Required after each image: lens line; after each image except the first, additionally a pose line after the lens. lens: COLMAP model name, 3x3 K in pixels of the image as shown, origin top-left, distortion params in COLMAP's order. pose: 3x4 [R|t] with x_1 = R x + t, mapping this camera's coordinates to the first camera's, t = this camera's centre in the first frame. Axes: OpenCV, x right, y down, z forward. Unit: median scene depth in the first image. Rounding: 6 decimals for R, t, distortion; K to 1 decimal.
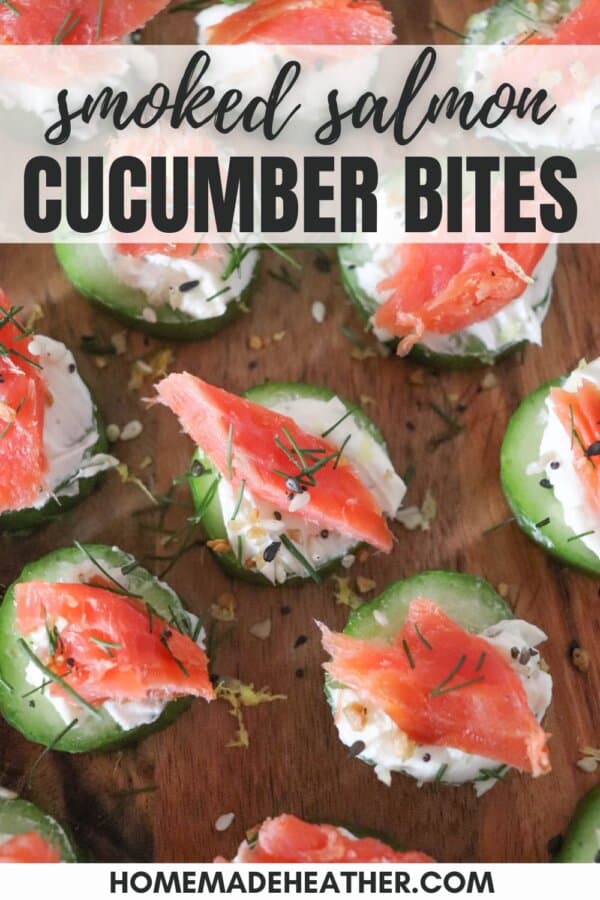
lens RADIAL K [[1236.1, 0, 303.8], [0, 1236.1, 493.1], [0, 0, 1]] dist [-0.112875, 0.133039]
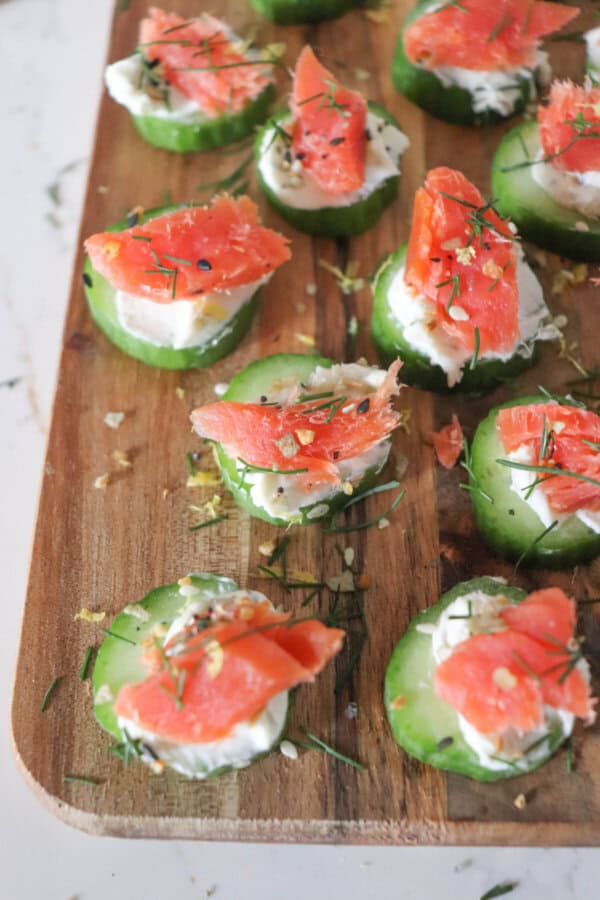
lens RADIAL K [[1067.8, 0, 301.8], [0, 1067.8, 454.8], [0, 0, 1]] dist [-0.132443, 0.212260]
pose [[0.998713, 0.041944, -0.028501, -0.381381], [-0.047313, 0.972980, -0.225990, 0.344160], [0.018252, 0.227047, 0.973713, 0.018921]]
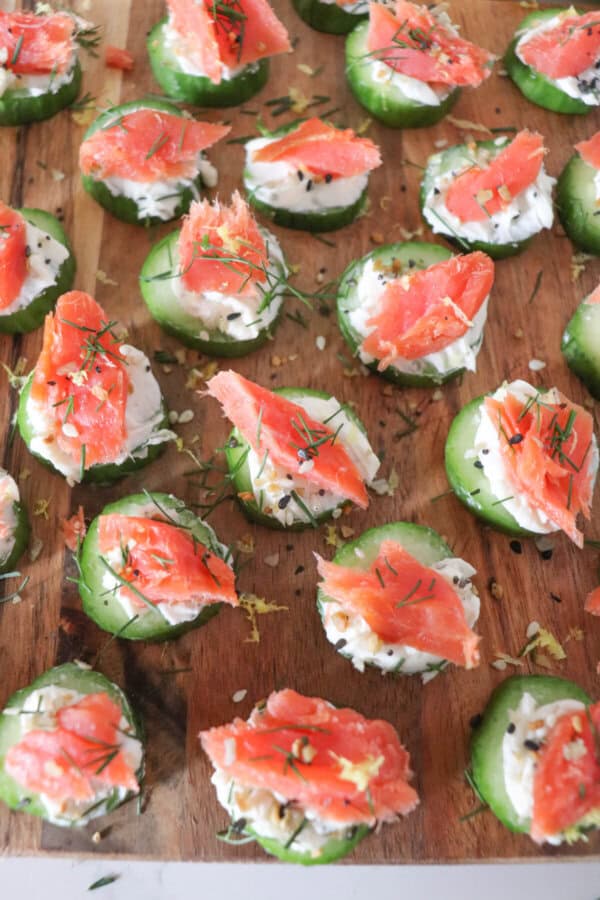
lens RADIAL K [[803.4, 0, 296.7], [0, 803.4, 455.0], [0, 0, 1]] dist [-0.176693, 0.141669]
pose [[0.998279, 0.051461, 0.028126, -0.039007], [-0.049199, 0.995897, -0.075946, 0.061042], [-0.031919, 0.074432, 0.996715, 0.086867]]
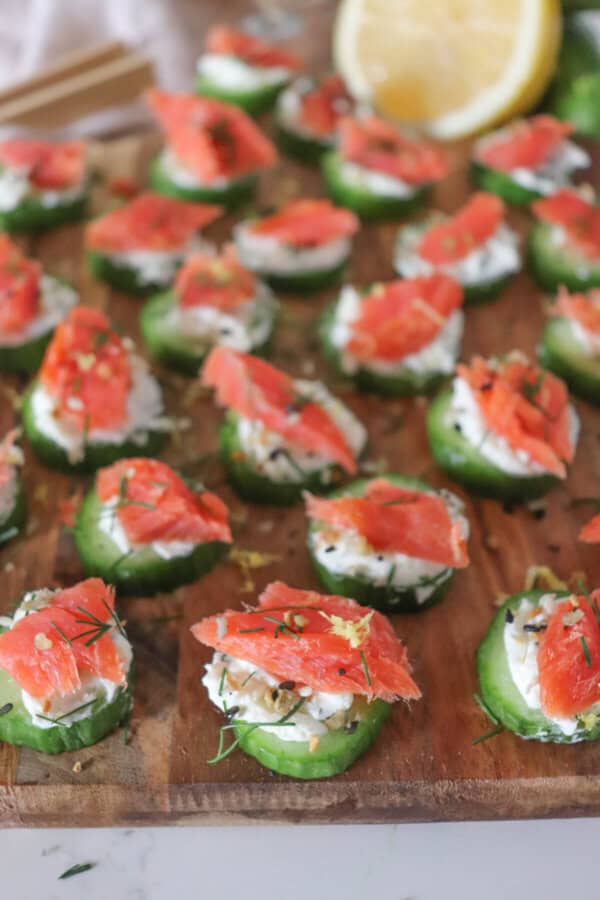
lens RADIAL K [[1067.8, 0, 301.8], [0, 1067.8, 454.8], [0, 0, 1]] dist [-0.132443, 0.212260]
pose [[0.999870, 0.011231, -0.011592, 0.021370], [-0.015538, 0.864200, -0.502908, 0.673369], [0.004369, 0.503022, 0.864262, -0.104228]]
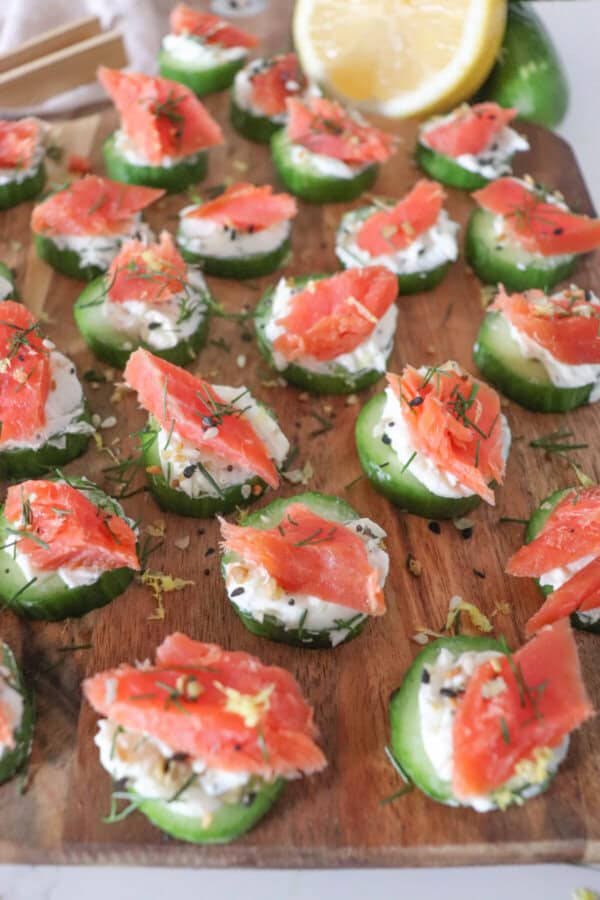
lens RADIAL K [[803.4, 0, 296.7], [0, 803.4, 455.0], [0, 0, 1]] dist [-0.176693, 0.141669]
pose [[0.999541, 0.029518, -0.006810, 0.098987], [-0.029895, 0.924871, -0.379104, 0.363620], [-0.004892, 0.379133, 0.925329, 0.141535]]
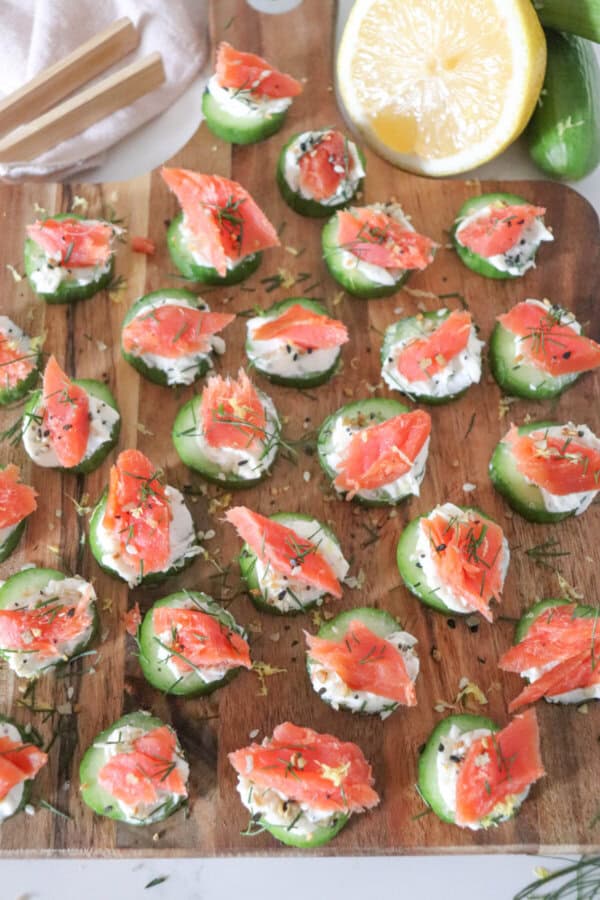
lens RADIAL K [[1084.7, 0, 300.0], [0, 1084.7, 450.0], [0, 0, 1]] dist [-0.096307, 0.233979]
pose [[0.999547, 0.025184, 0.016459, -0.030853], [-0.022524, 0.989095, -0.145546, 0.067408], [-0.019945, 0.145109, 0.989215, -0.768215]]
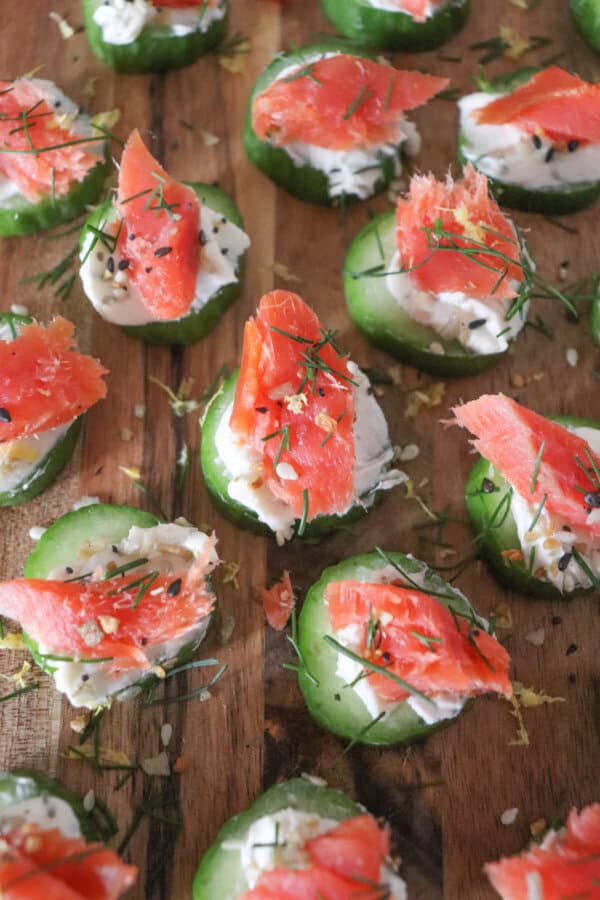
lens RADIAL K [[1067.8, 0, 301.8], [0, 1067.8, 454.8], [0, 0, 1]] dist [-0.132443, 0.212260]
pose [[0.998775, 0.044741, 0.021118, -0.274170], [-0.041866, 0.991758, -0.121090, 0.074761], [-0.026362, 0.120057, 0.992417, 0.065356]]
